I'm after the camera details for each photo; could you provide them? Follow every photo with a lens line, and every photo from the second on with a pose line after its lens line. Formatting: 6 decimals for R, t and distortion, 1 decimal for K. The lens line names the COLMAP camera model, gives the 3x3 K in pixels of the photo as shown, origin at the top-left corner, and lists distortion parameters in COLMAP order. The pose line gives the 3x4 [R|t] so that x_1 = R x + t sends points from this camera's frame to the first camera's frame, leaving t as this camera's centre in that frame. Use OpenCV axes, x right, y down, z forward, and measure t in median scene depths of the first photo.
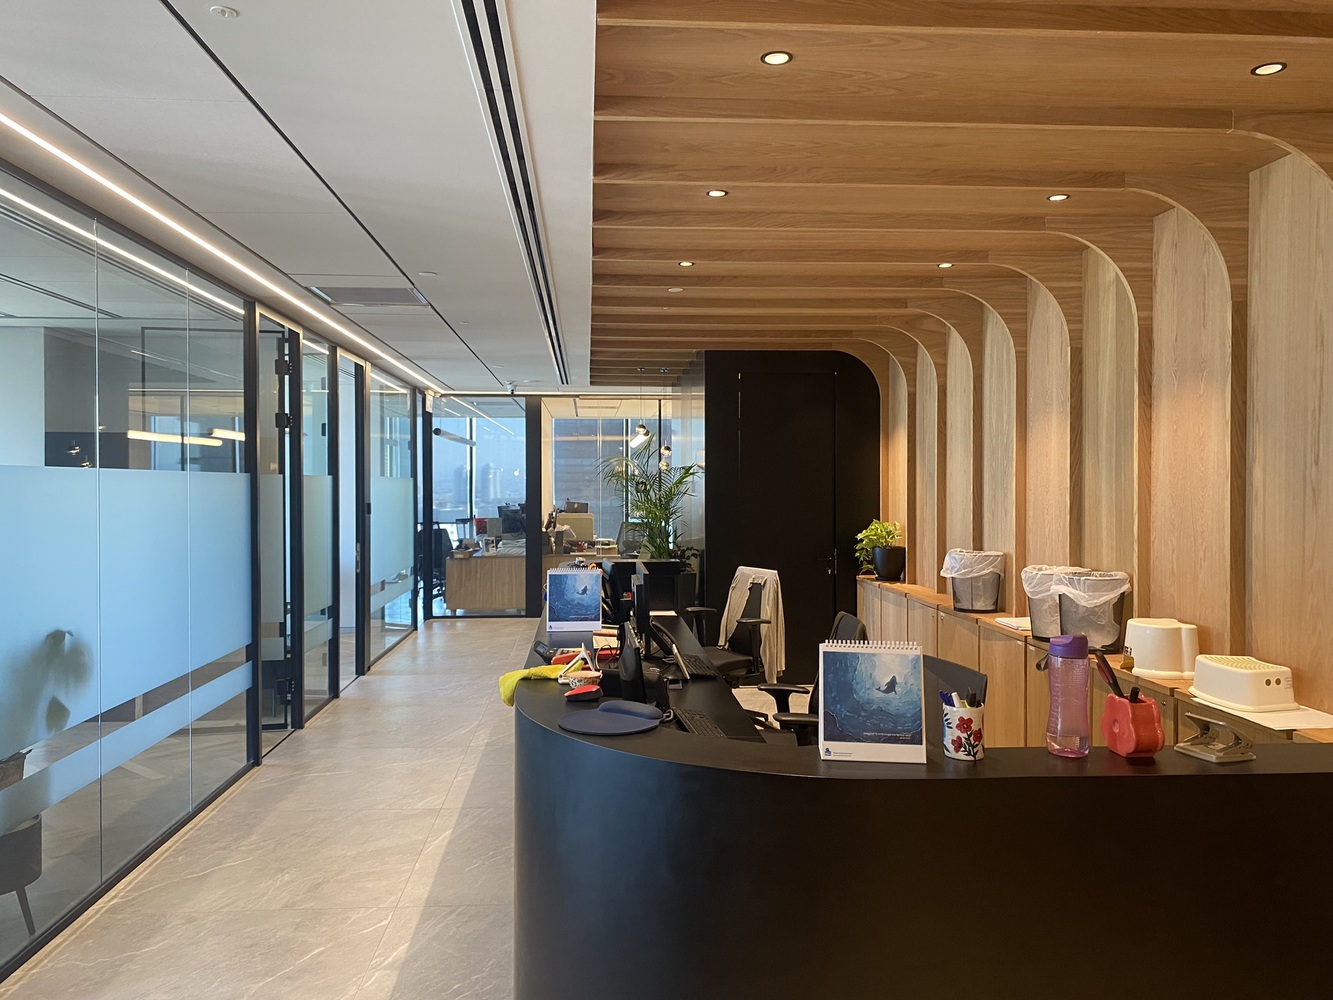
lens RADIAL K [[1022.0, 0, 666.5], [0, 1022.0, 500.0], [0, 0, 1]] dist [0.046211, -0.063138]
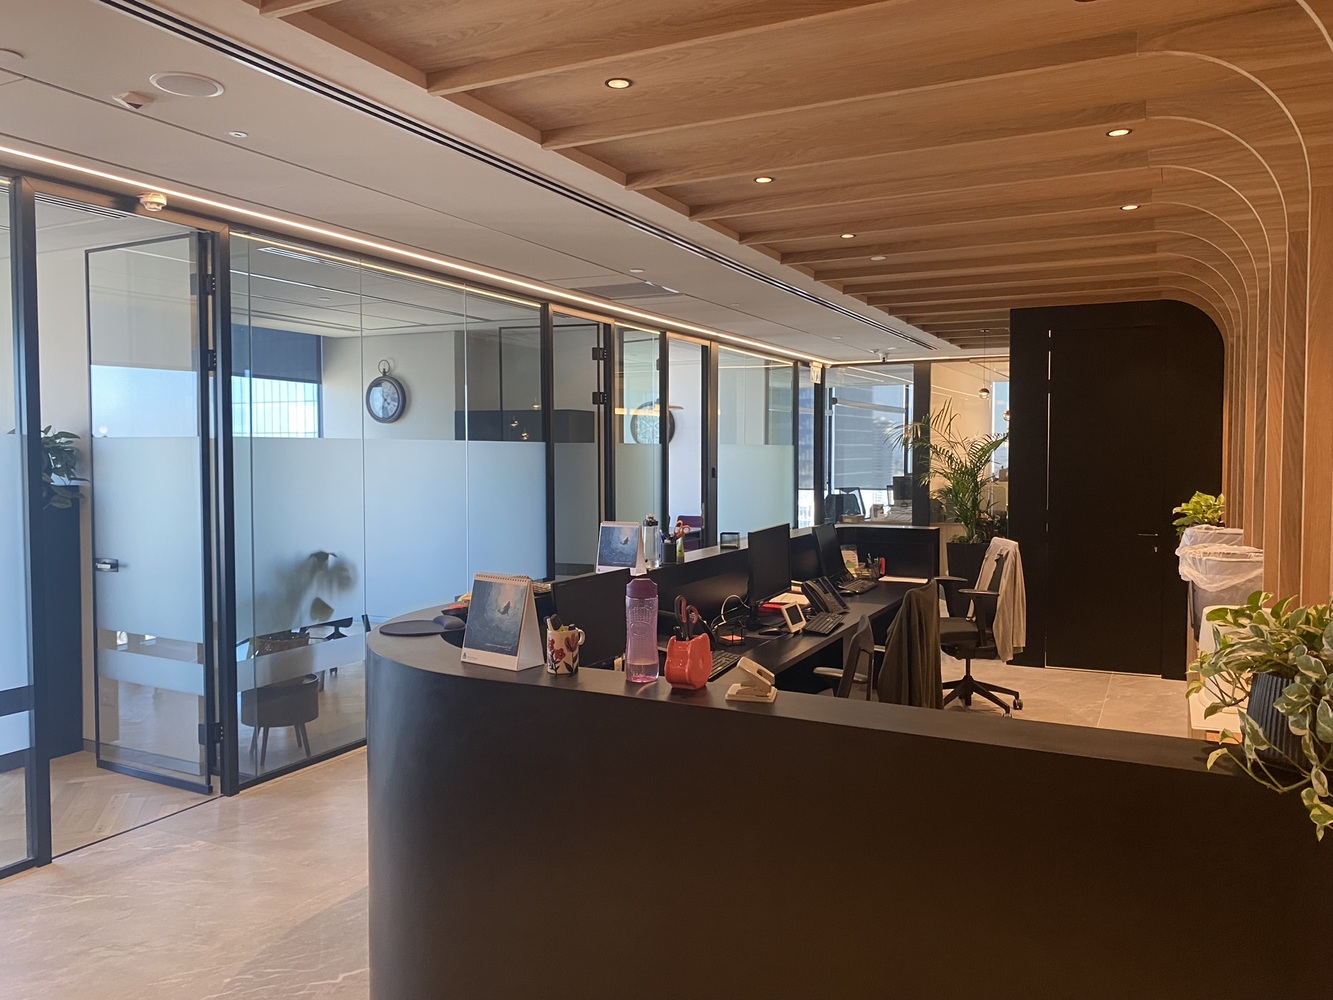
lens RADIAL K [[1028.9, 0, 644.2], [0, 1028.9, 499.0], [0, 0, 1]] dist [0.040349, -0.067909]
pose [[0.854919, 0.024707, -0.518173, 0.455992], [-0.008878, 0.999416, 0.033006, 0.000901], [0.518685, -0.023617, 0.854639, 0.001678]]
